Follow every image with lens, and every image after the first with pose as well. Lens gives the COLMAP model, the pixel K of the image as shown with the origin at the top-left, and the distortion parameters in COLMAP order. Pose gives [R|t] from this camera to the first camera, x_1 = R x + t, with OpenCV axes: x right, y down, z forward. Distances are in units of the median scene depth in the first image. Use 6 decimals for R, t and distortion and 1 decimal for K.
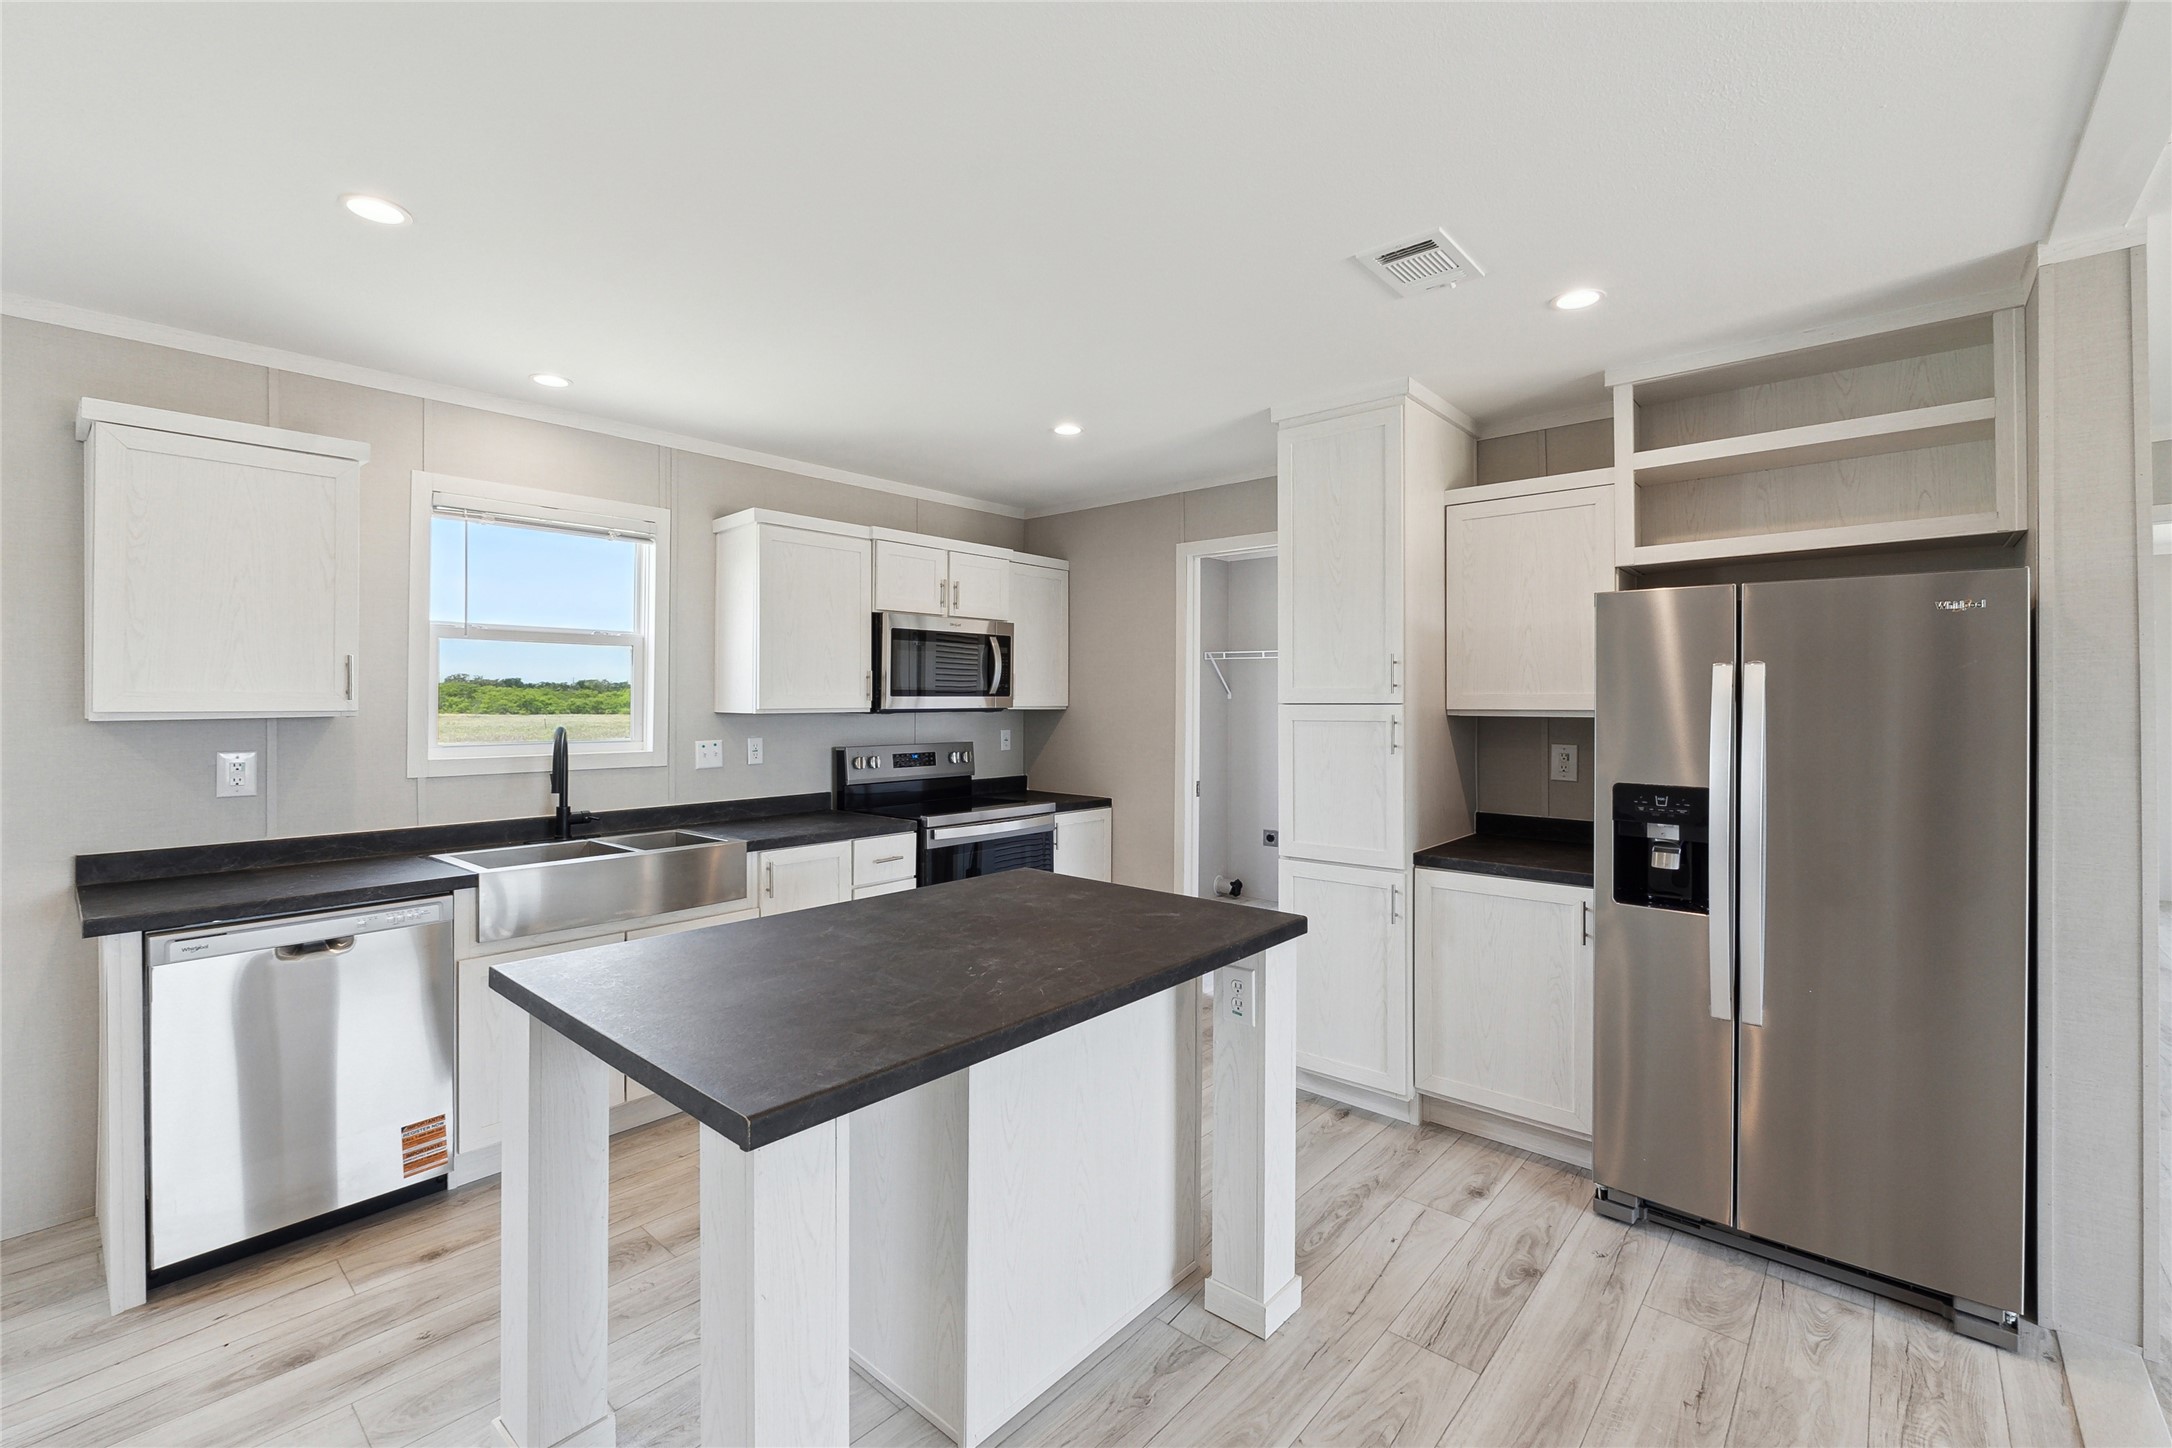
lens RADIAL K [[942.2, 0, 1090.7], [0, 942.2, 695.7], [0, 0, 1]] dist [-0.008592, 0.001072]
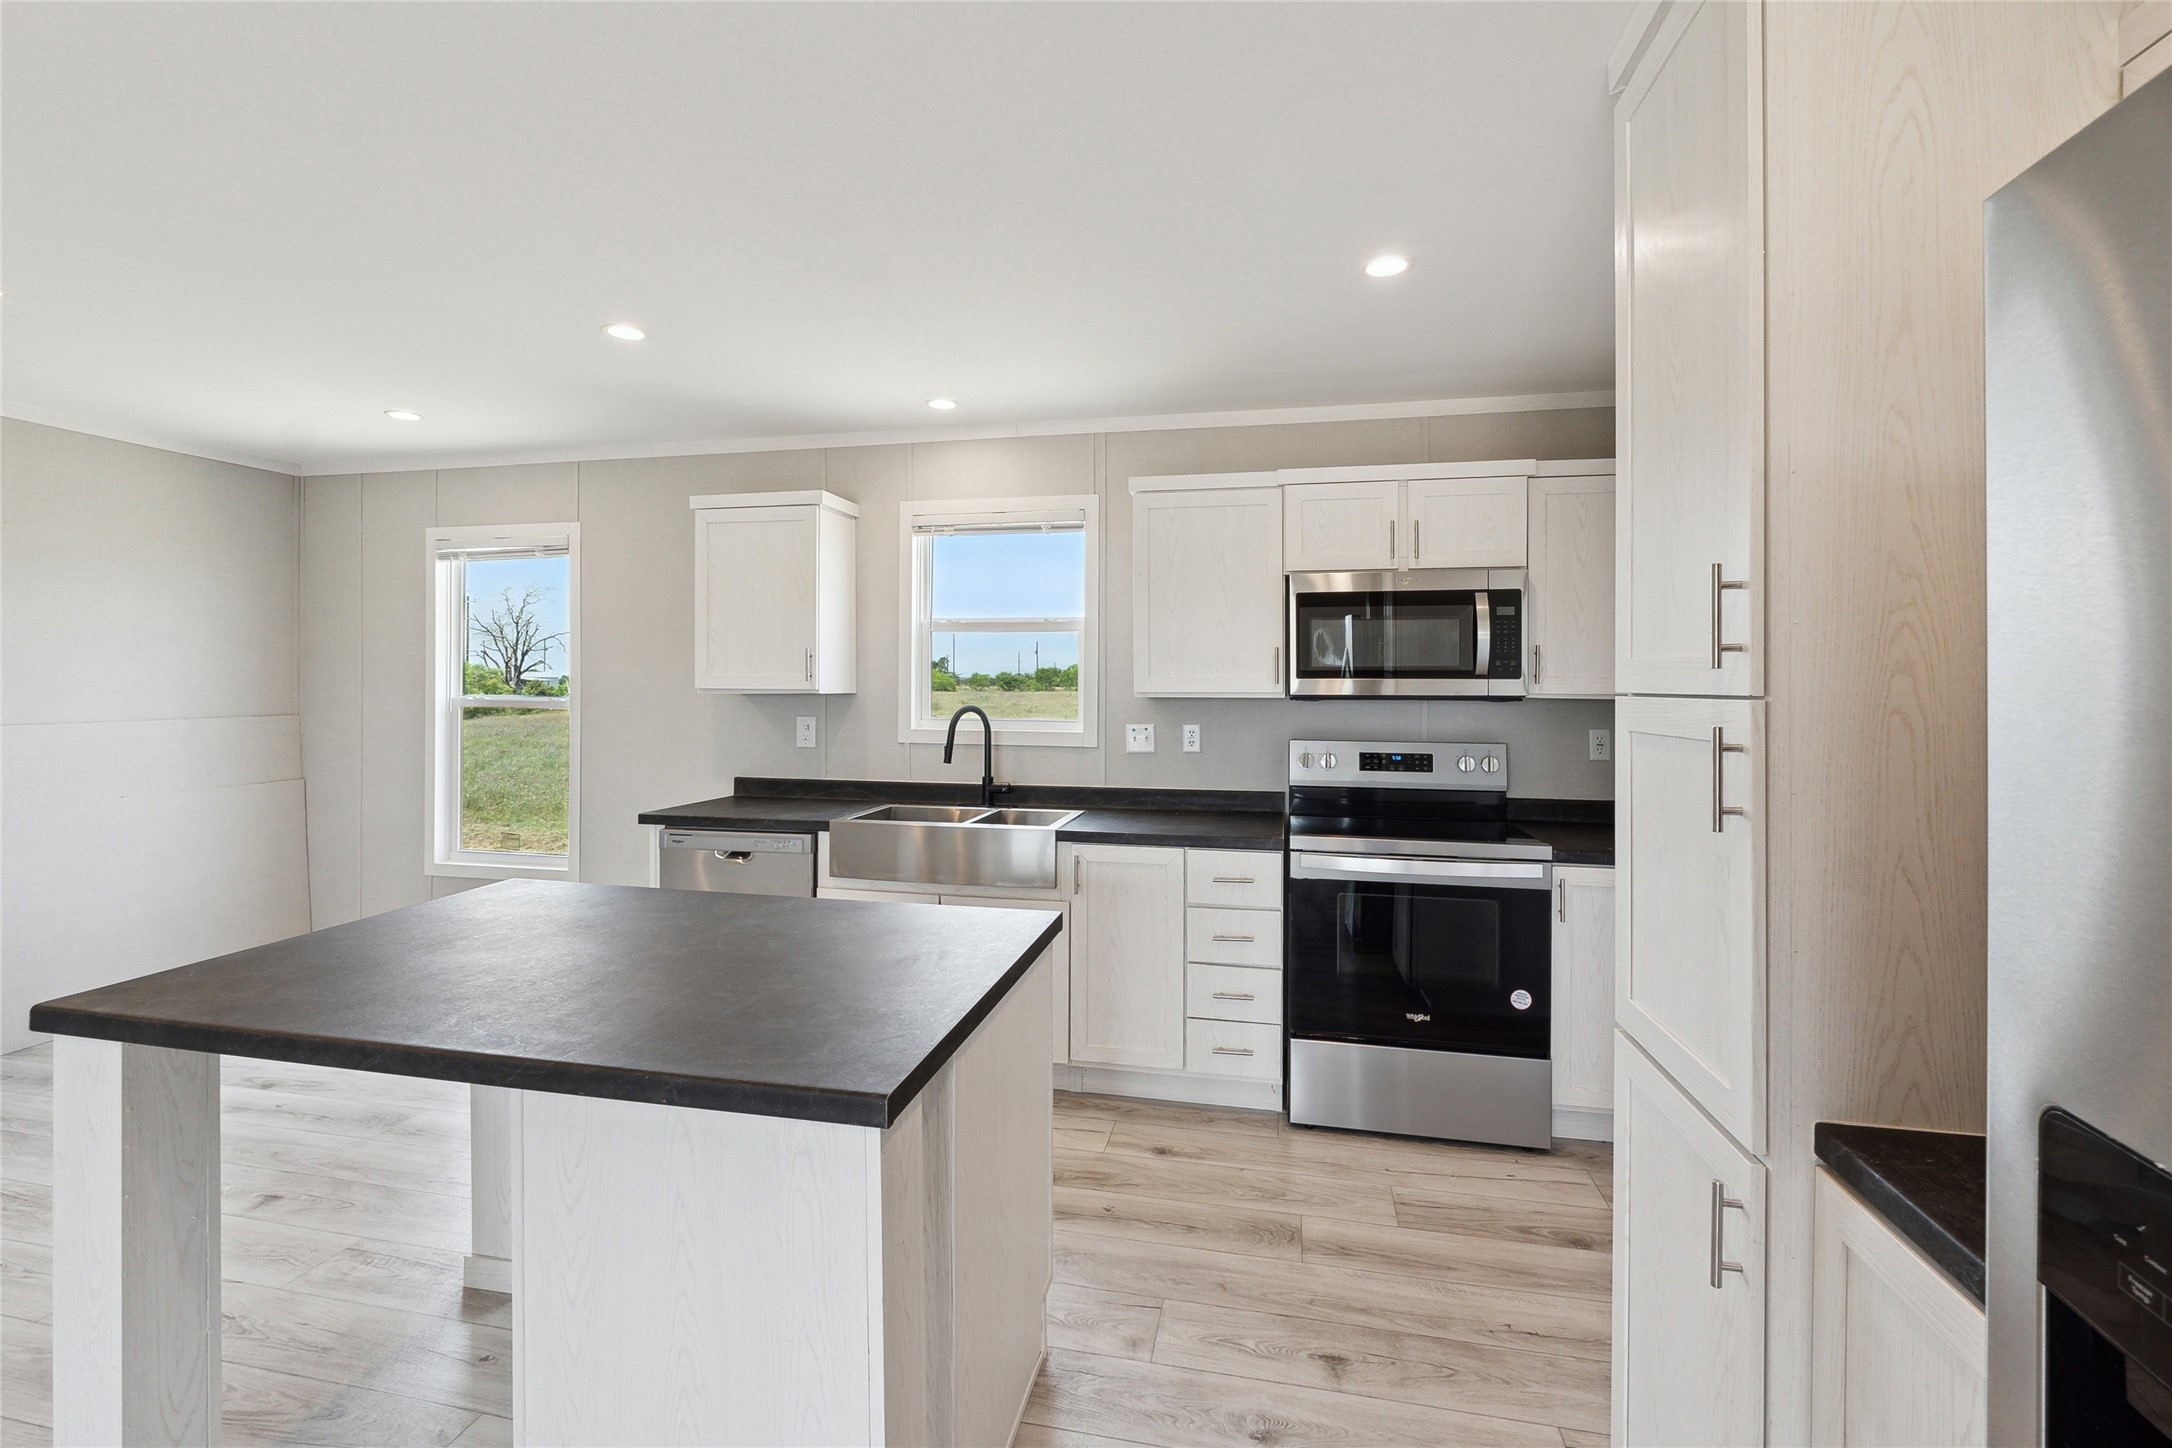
lens RADIAL K [[942.2, 0, 1078.8], [0, 942.2, 679.2], [0, 0, 1]] dist [-0.008592, 0.001072]
pose [[0.479654, -0.000979, -0.877457, 0.453105], [0.000045, 0.999999, -0.001091, 0.002427], [0.877458, 0.000484, 0.479654, 0.518007]]
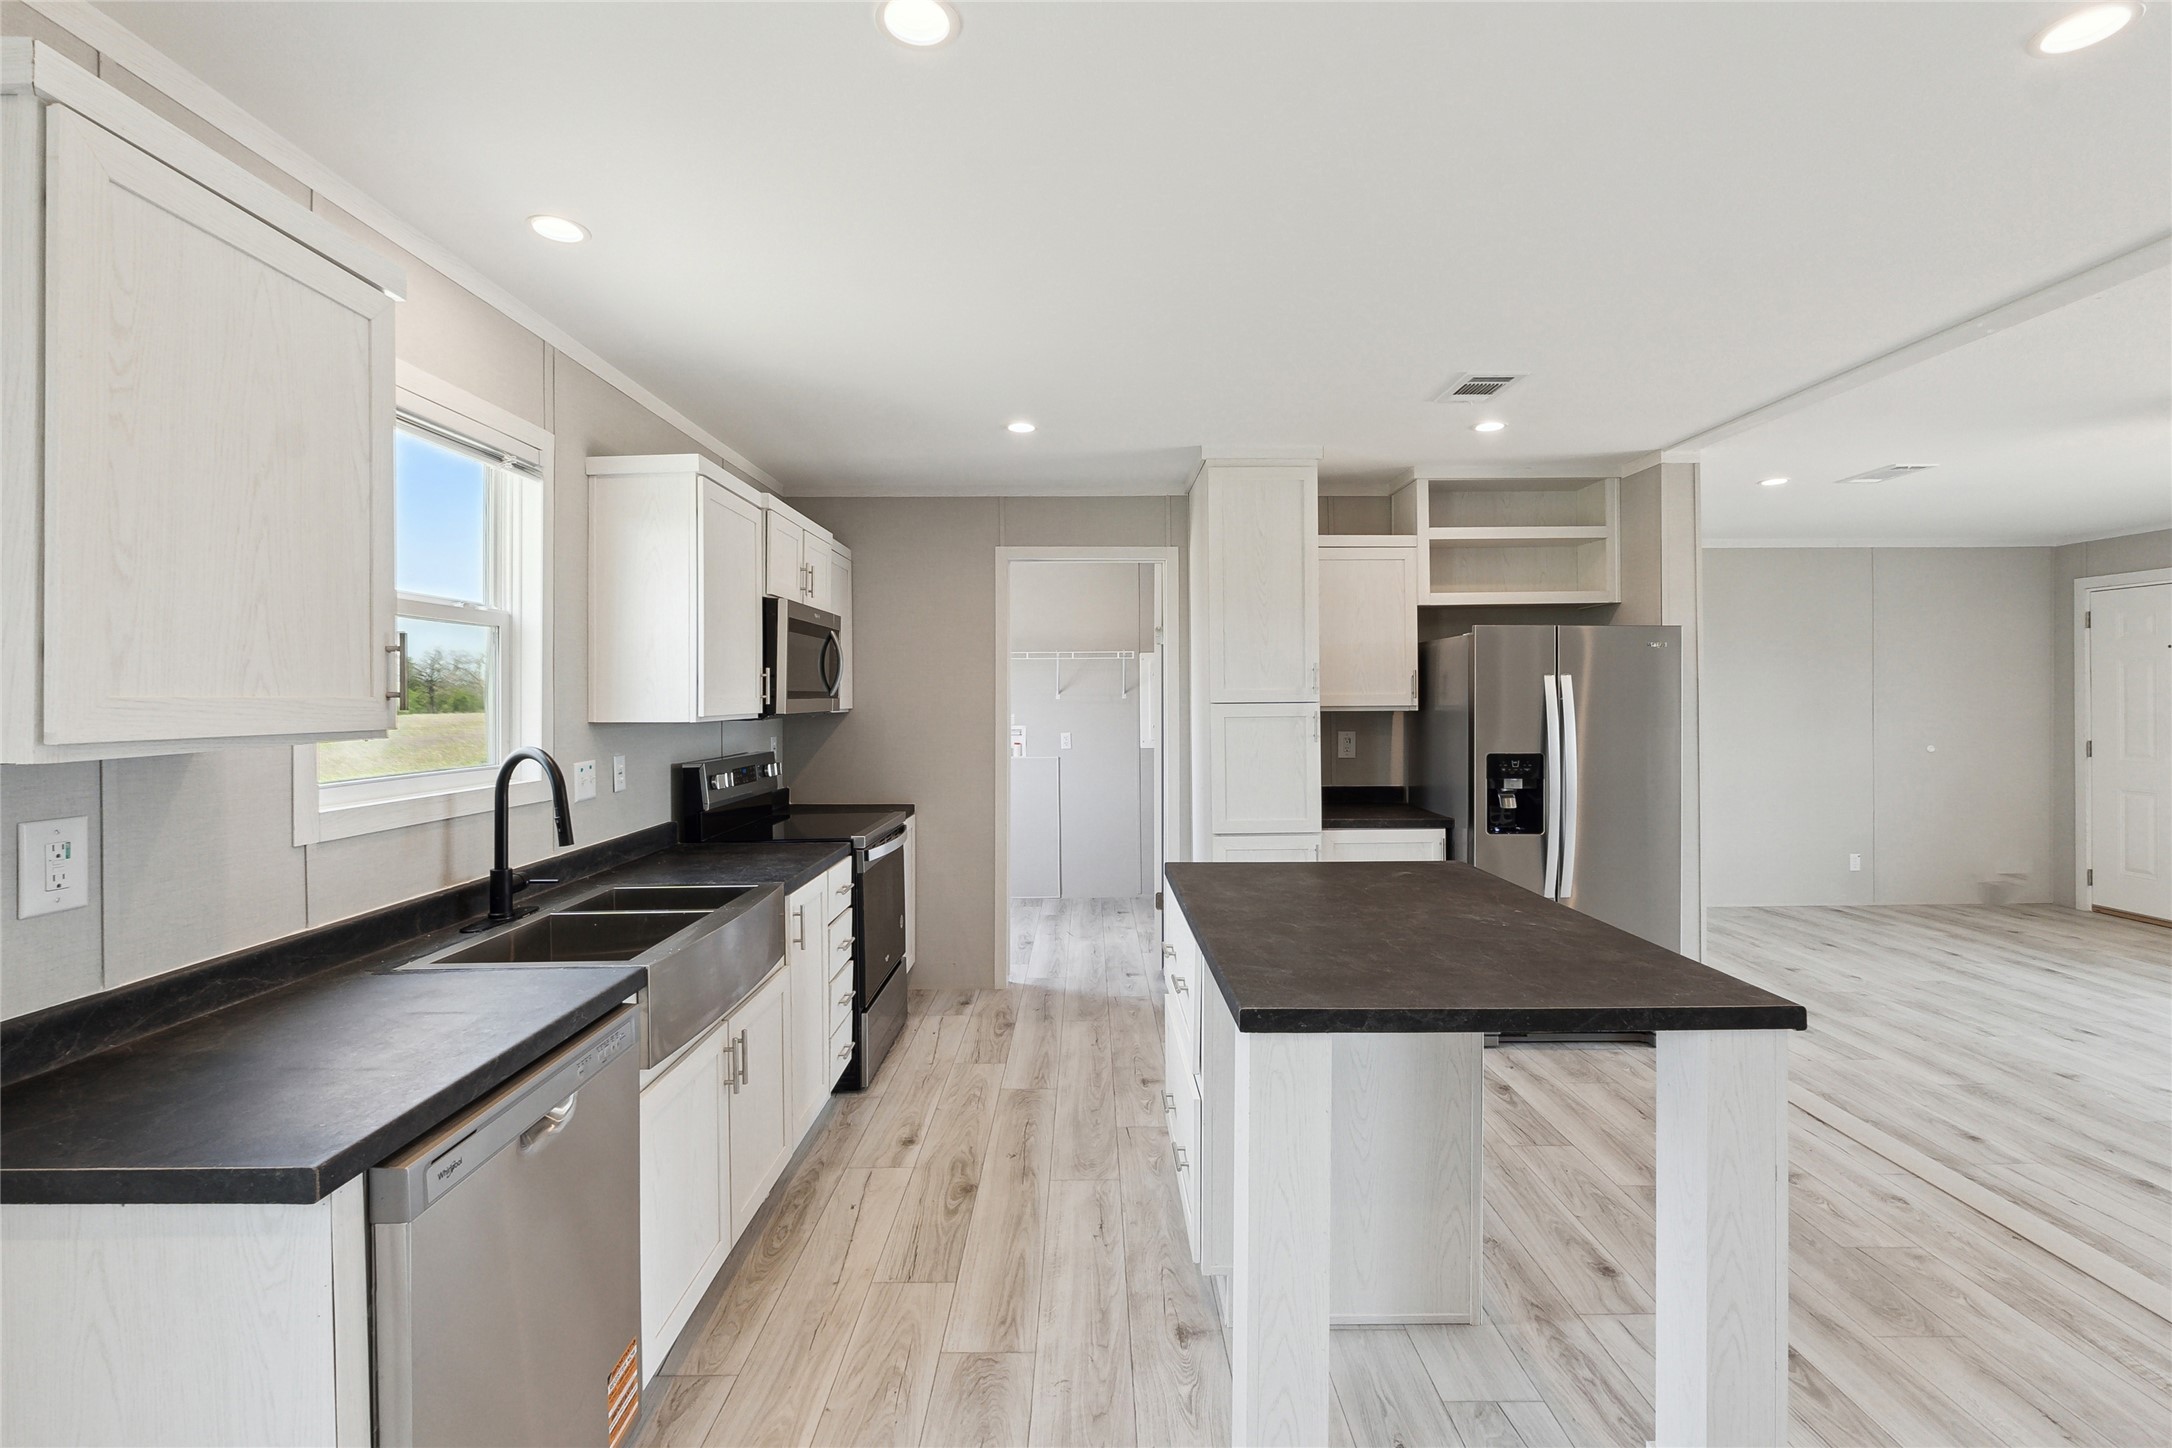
lens RADIAL K [[942.2, 0, 1098.6], [0, 942.2, 705.1], [0, 0, 1]] dist [-0.008592, 0.001072]
pose [[0.745457, -0.010011, 0.666479, -0.642630], [0.004602, 0.999941, 0.009873, -0.001109], [-0.666538, -0.004293, 0.745459, 0.216339]]
